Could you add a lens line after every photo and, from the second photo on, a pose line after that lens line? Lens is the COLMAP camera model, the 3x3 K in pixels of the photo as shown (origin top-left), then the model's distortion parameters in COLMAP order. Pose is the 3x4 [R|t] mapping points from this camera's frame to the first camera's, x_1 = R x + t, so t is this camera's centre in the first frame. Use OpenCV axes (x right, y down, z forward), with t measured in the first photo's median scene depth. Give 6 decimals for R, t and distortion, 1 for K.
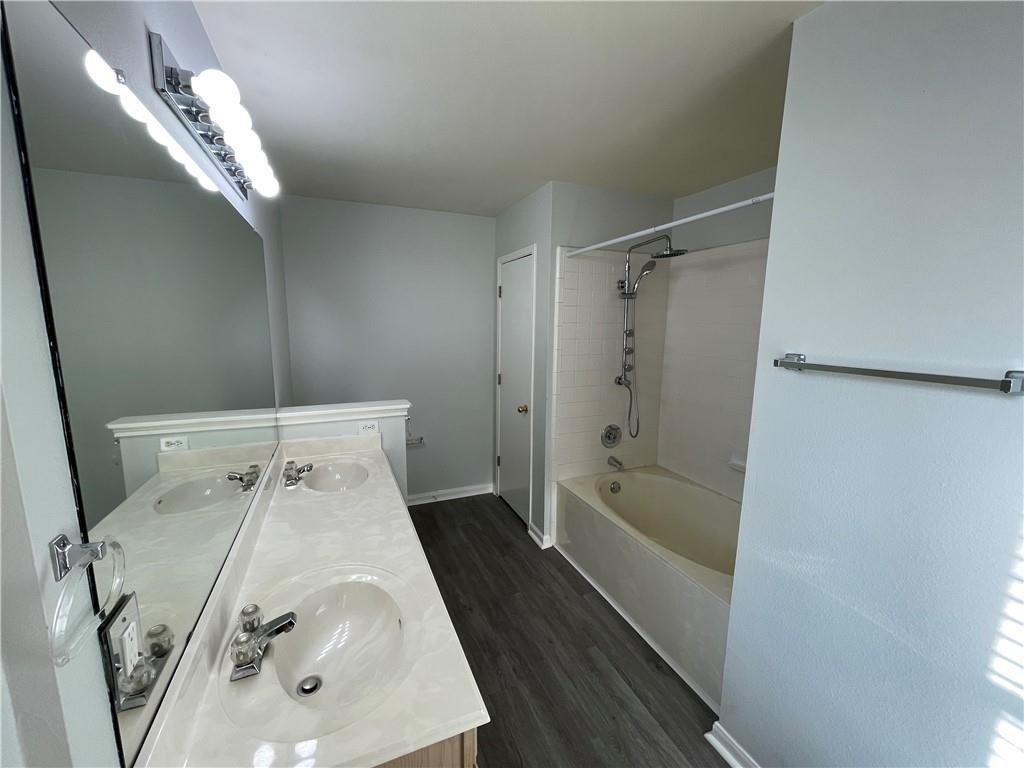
lens RADIAL K [[410.3, 0, 510.6], [0, 410.3, 384.4], [0, 0, 1]] dist [-0.002552, 0.000128]
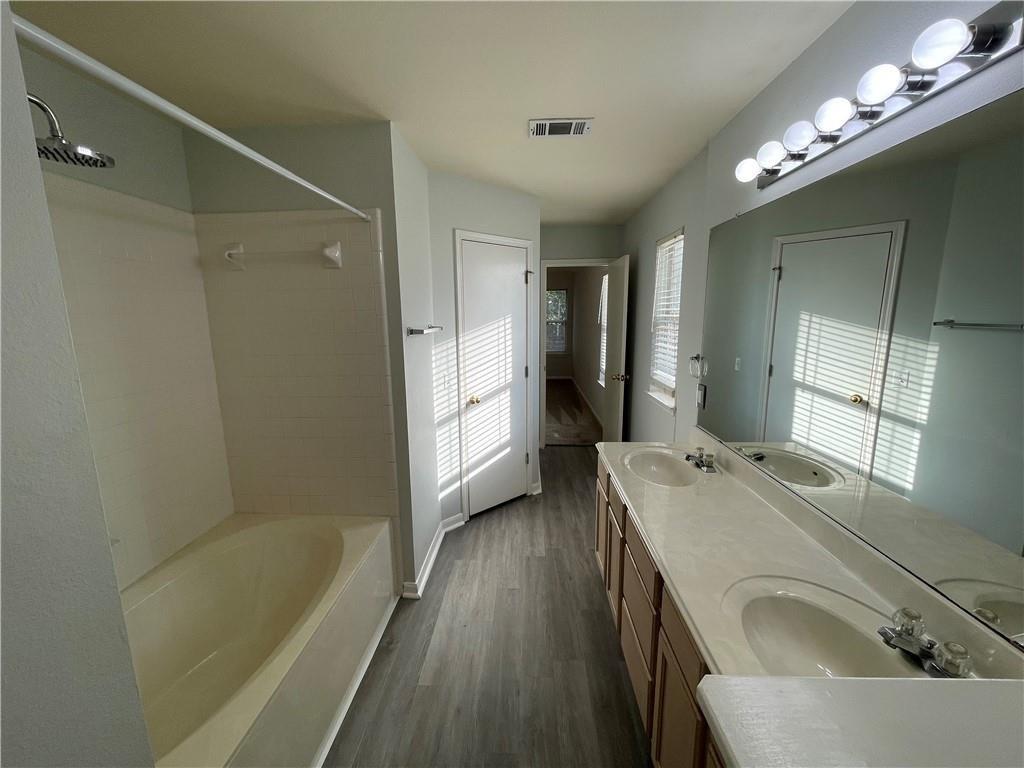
lens RADIAL K [[410.3, 0, 510.1], [0, 410.3, 385.2], [0, 0, 1]] dist [-0.002552, 0.000128]
pose [[-0.903687, -0.082487, 0.420174, -0.302015], [0.062260, 0.945529, 0.319528, -0.246980], [-0.423644, 0.314914, -0.849326, 1.570214]]
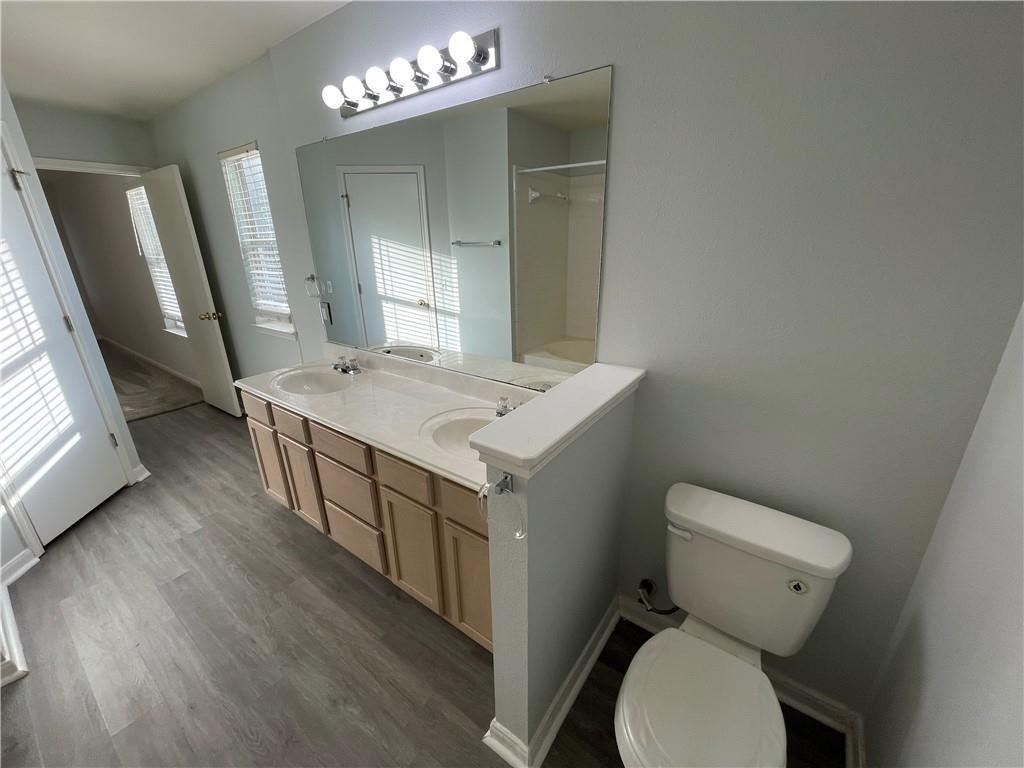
lens RADIAL K [[410.3, 0, 509.4], [0, 410.3, 378.9], [0, 0, 1]] dist [-0.002552, 0.000128]
pose [[-0.859181, 0.165114, -0.484300, -0.129364], [-0.077043, 0.893966, 0.441463, -0.233015], [0.505839, 0.416608, -0.755357, 1.704319]]
